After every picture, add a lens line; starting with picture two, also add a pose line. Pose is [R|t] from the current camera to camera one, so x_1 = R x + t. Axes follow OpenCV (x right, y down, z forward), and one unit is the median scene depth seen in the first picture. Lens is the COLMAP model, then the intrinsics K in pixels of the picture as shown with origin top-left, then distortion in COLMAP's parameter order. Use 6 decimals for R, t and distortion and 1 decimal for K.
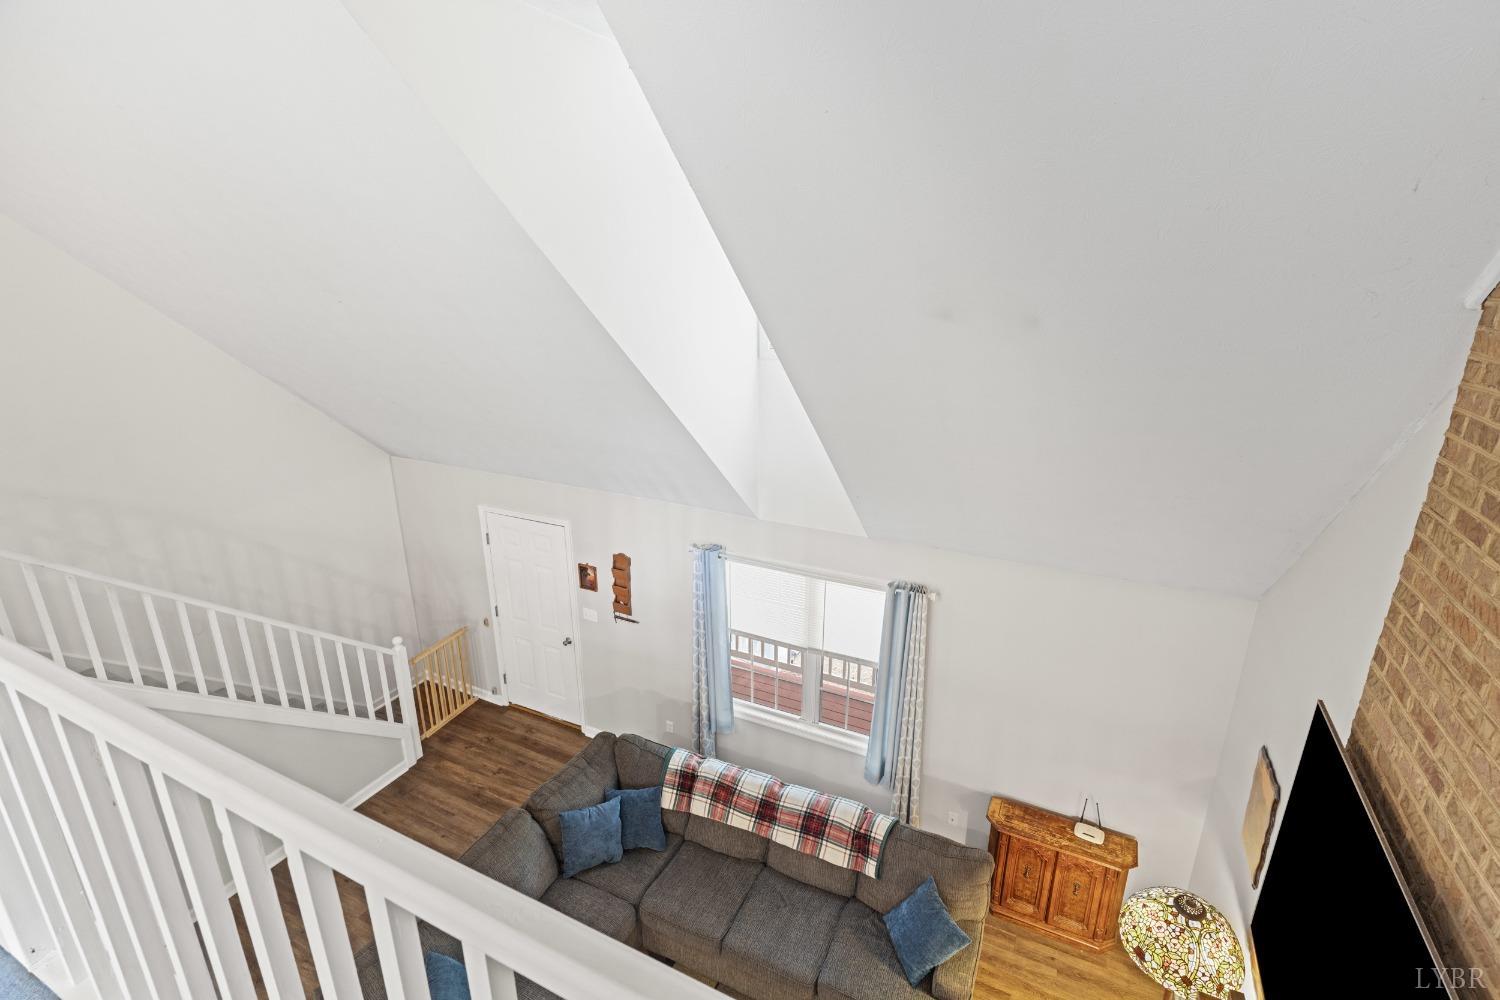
lens RADIAL K [[722.0, 0, 752.2], [0, 722.0, 492.2], [0, 0, 1]] dist [0.000316, 0.000948]
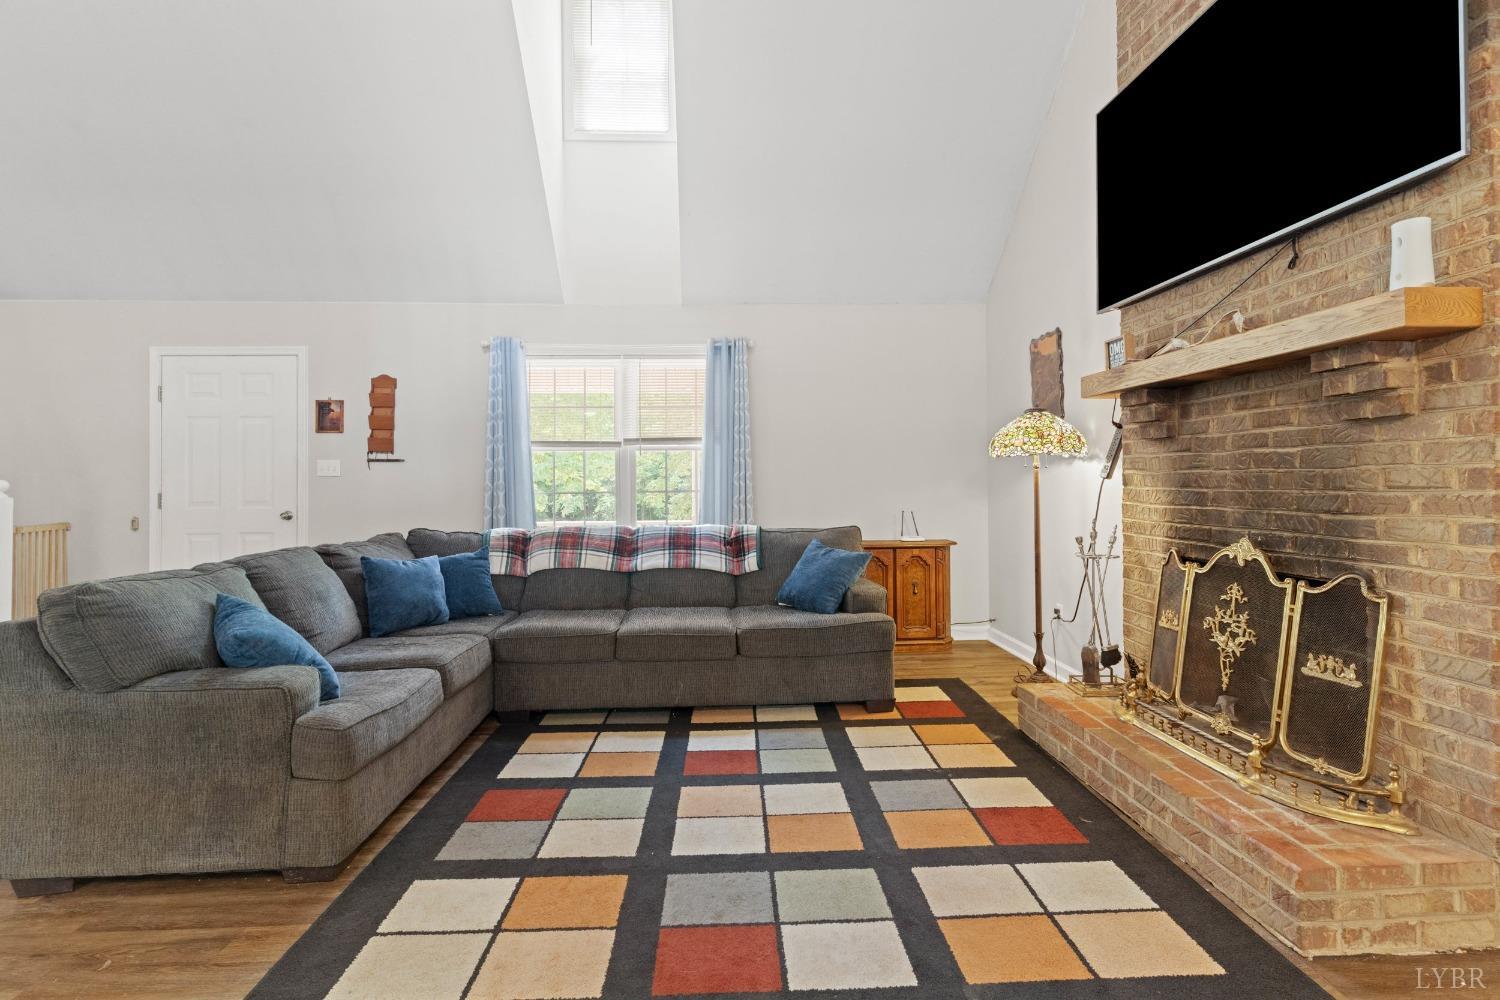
lens RADIAL K [[722.0, 0, 747.1], [0, 722.0, 475.9], [0, 0, 1]] dist [0.000316, 0.000948]
pose [[0.870460, -0.001854, 0.492235, -0.219397], [0.162790, 0.944809, -0.284317, 0.491033], [-0.464541, 0.327617, 0.822720, 0.135254]]
